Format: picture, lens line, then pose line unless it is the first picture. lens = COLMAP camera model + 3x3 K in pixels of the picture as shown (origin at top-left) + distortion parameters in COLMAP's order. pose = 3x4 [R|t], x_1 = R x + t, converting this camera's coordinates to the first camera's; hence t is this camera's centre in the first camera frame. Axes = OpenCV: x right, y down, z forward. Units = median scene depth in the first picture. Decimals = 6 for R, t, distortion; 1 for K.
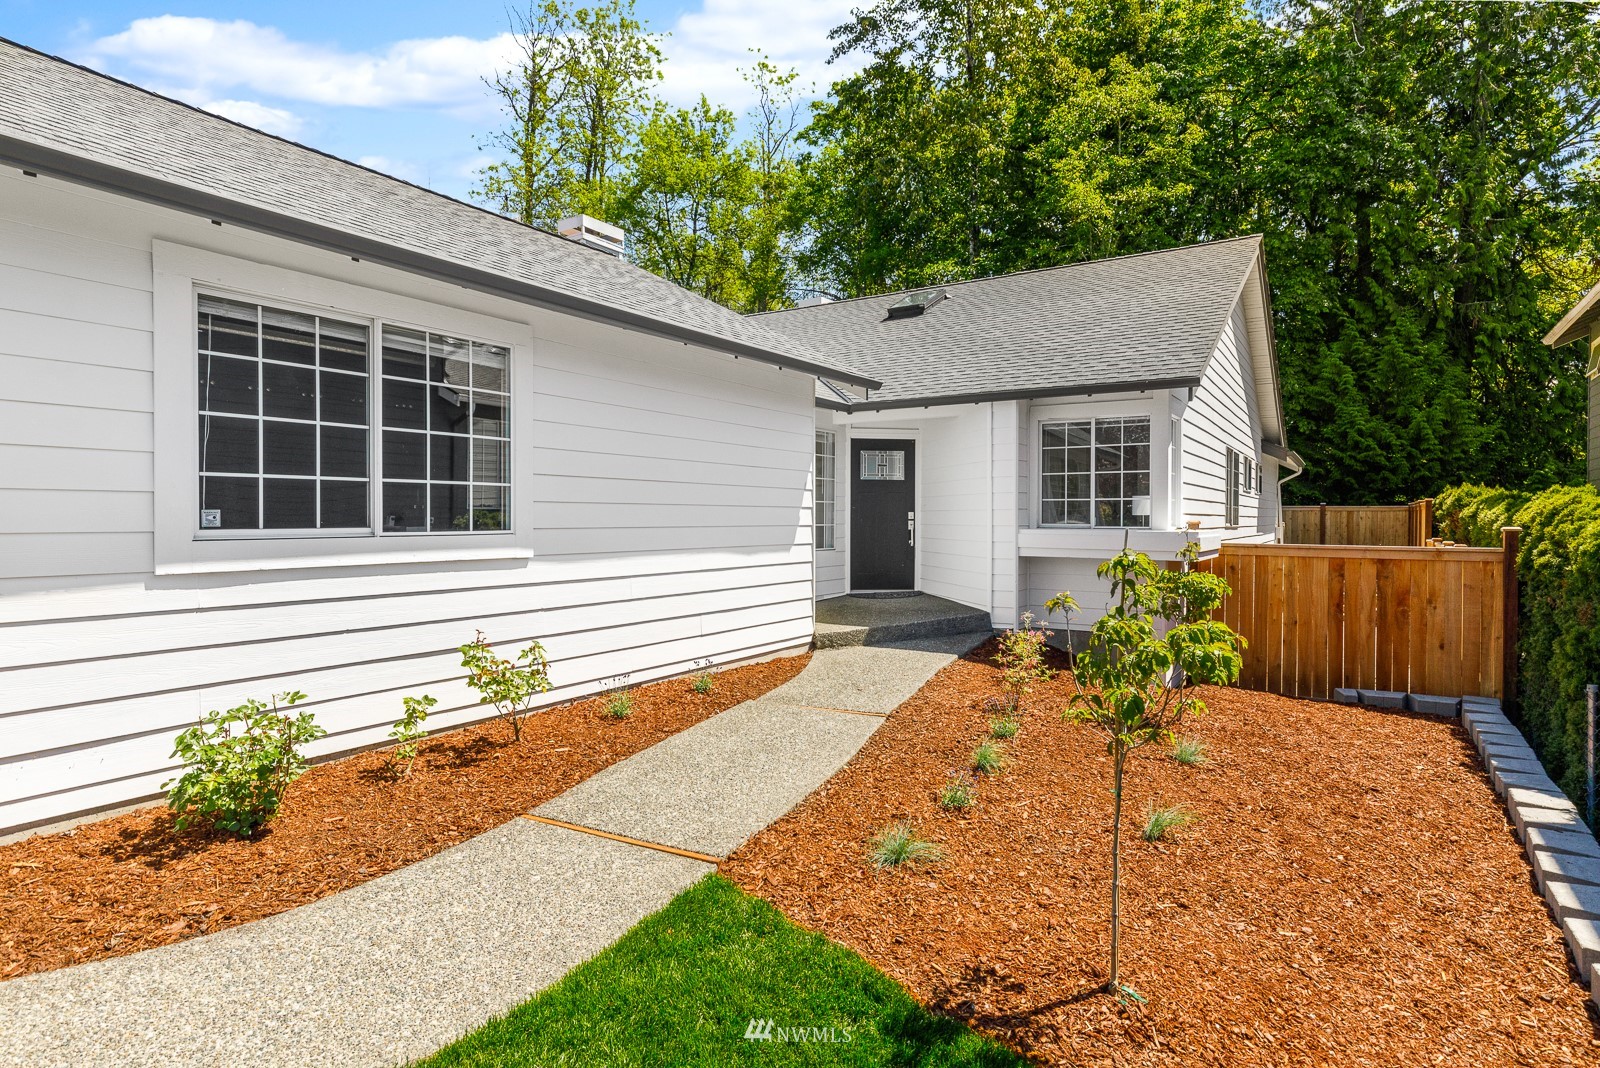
lens RADIAL K [[807.9, 0, 841.6], [0, 807.9, 522.7], [0, 0, 1]] dist [-0.001598, -0.000033]
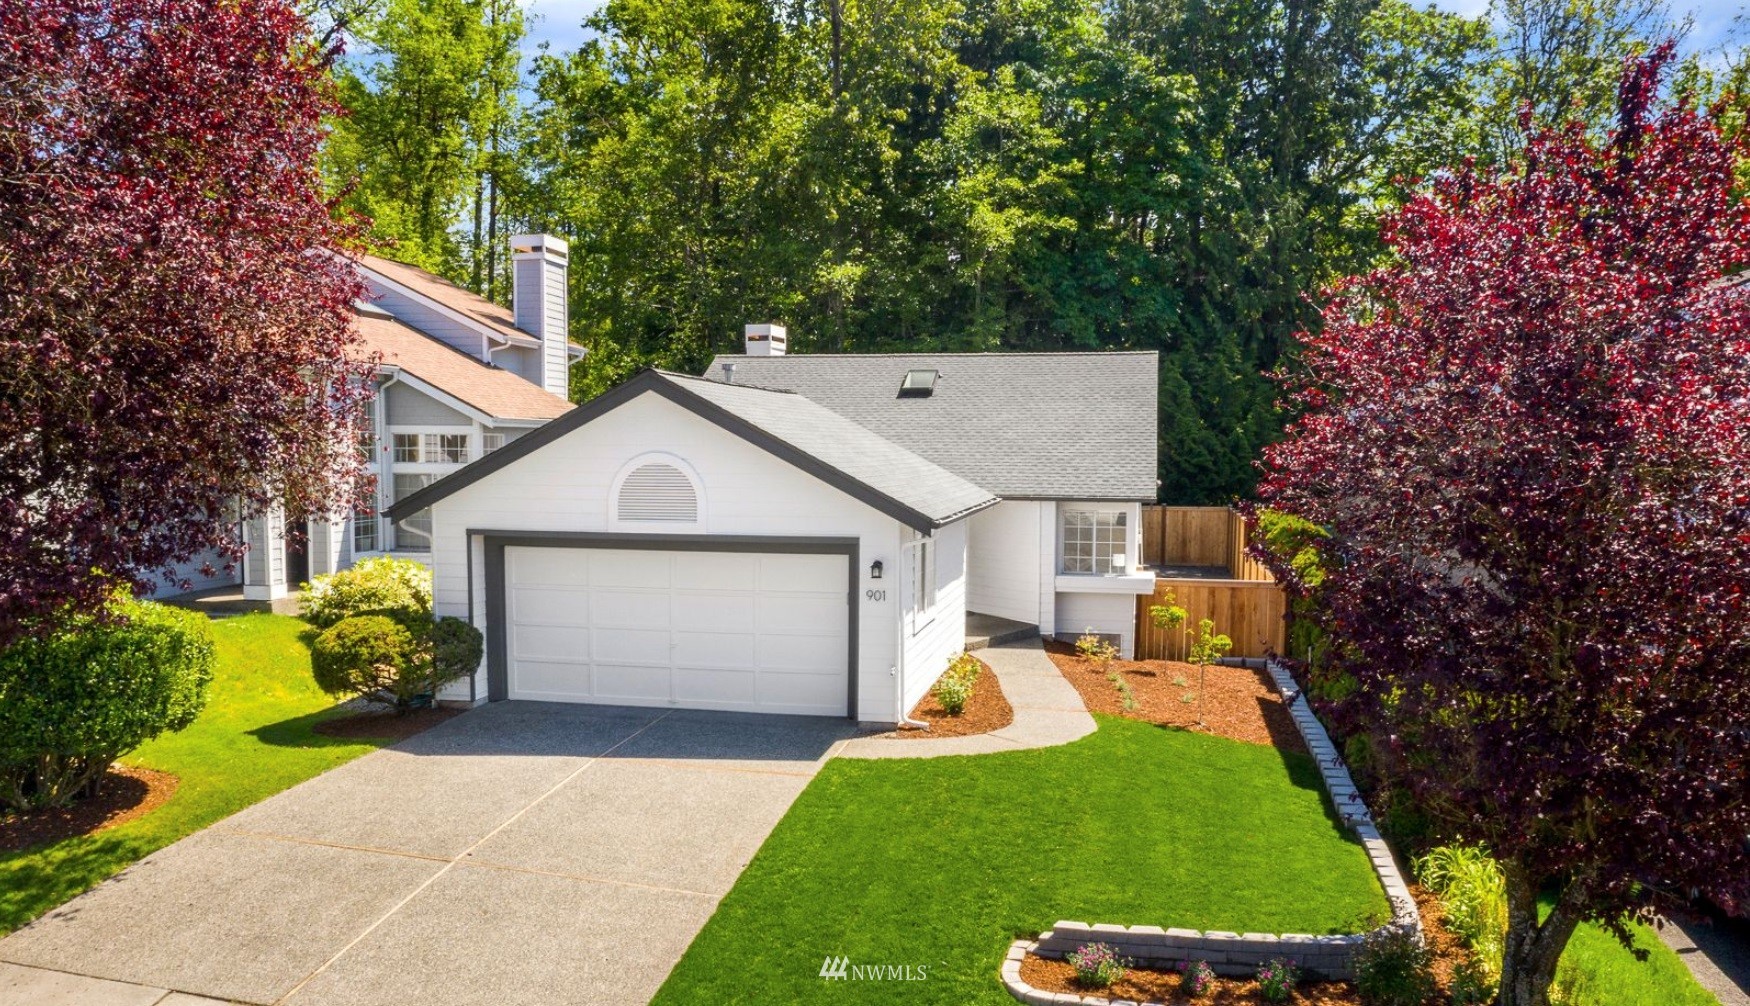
lens RADIAL K [[1462.7, 0, 875.0], [0, 1462.7, 503.0], [0, 0, 1]] dist [-0.014235, -0.008398]
pose [[0.923056, -0.018756, 0.384208, -0.547867], [-0.001222, 0.998663, 0.051686, -0.127182], [-0.384663, -0.048179, 0.921799, -0.704562]]
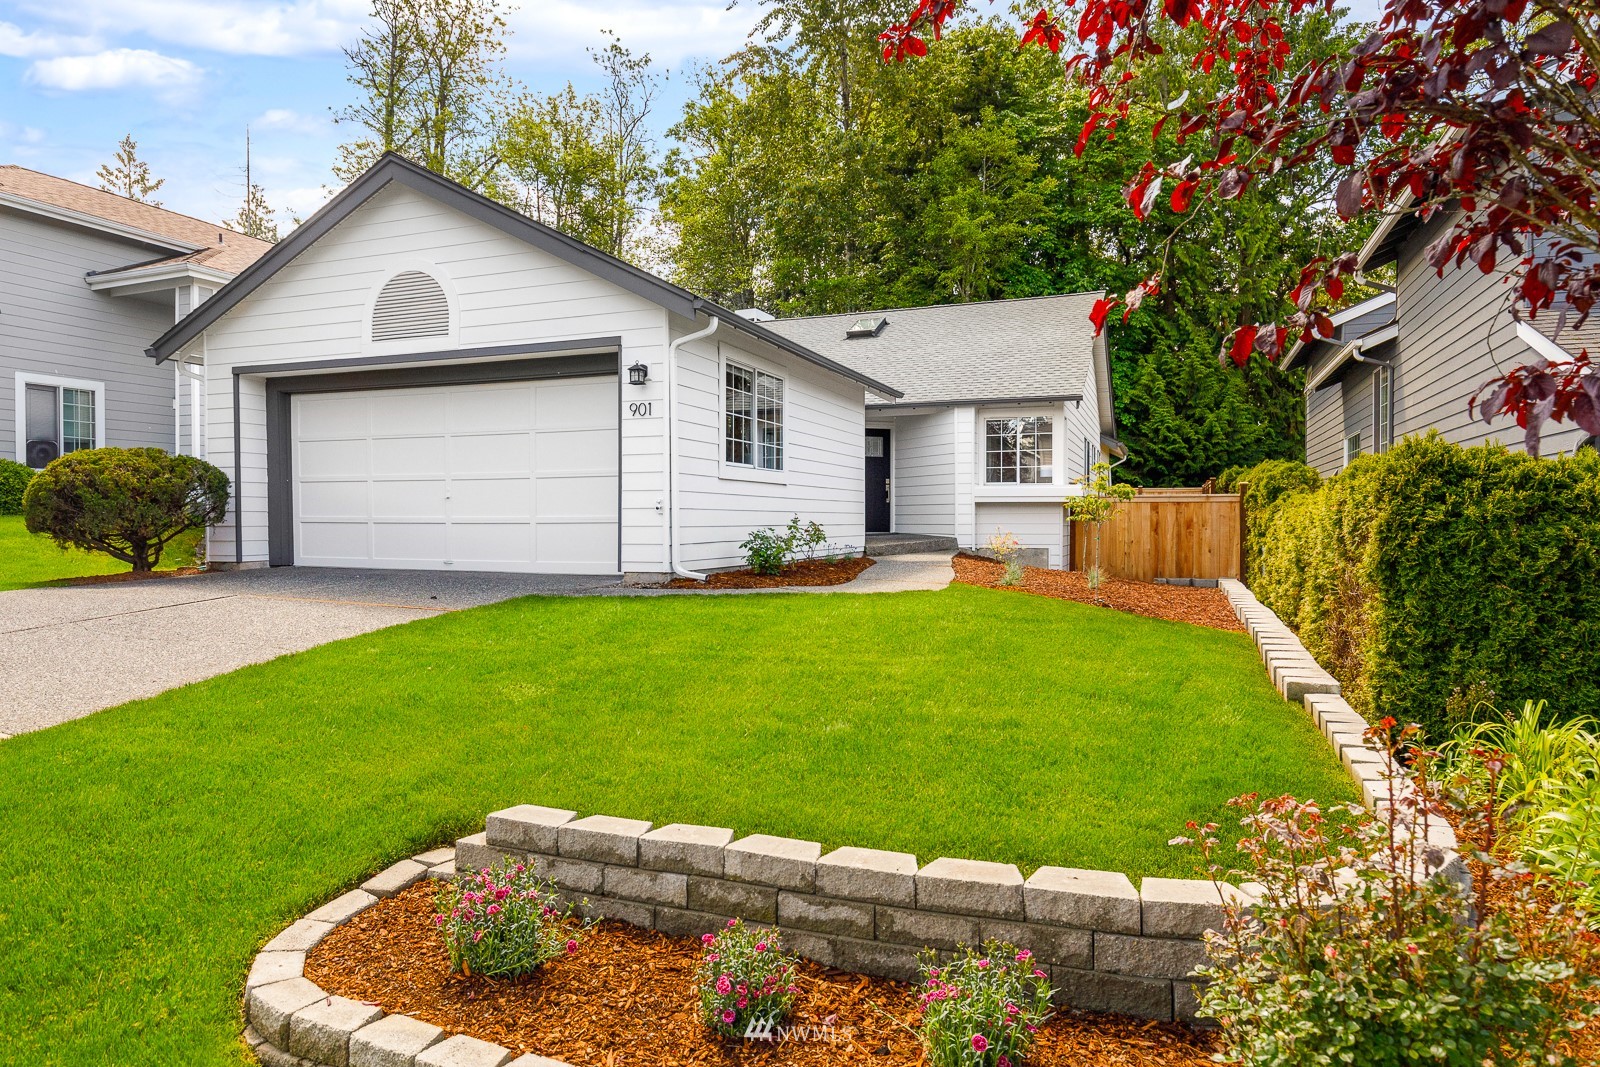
lens RADIAL K [[954.7, 0, 799.3], [0, 954.7, 535.1], [0, 0, 1]] dist [-0.000881, 0.000269]
pose [[0.980390, -0.010756, 0.196773, -0.209882], [0.009981, 0.999938, 0.004929, 0.039592], [-0.196814, -0.002868, 0.980437, -0.335024]]
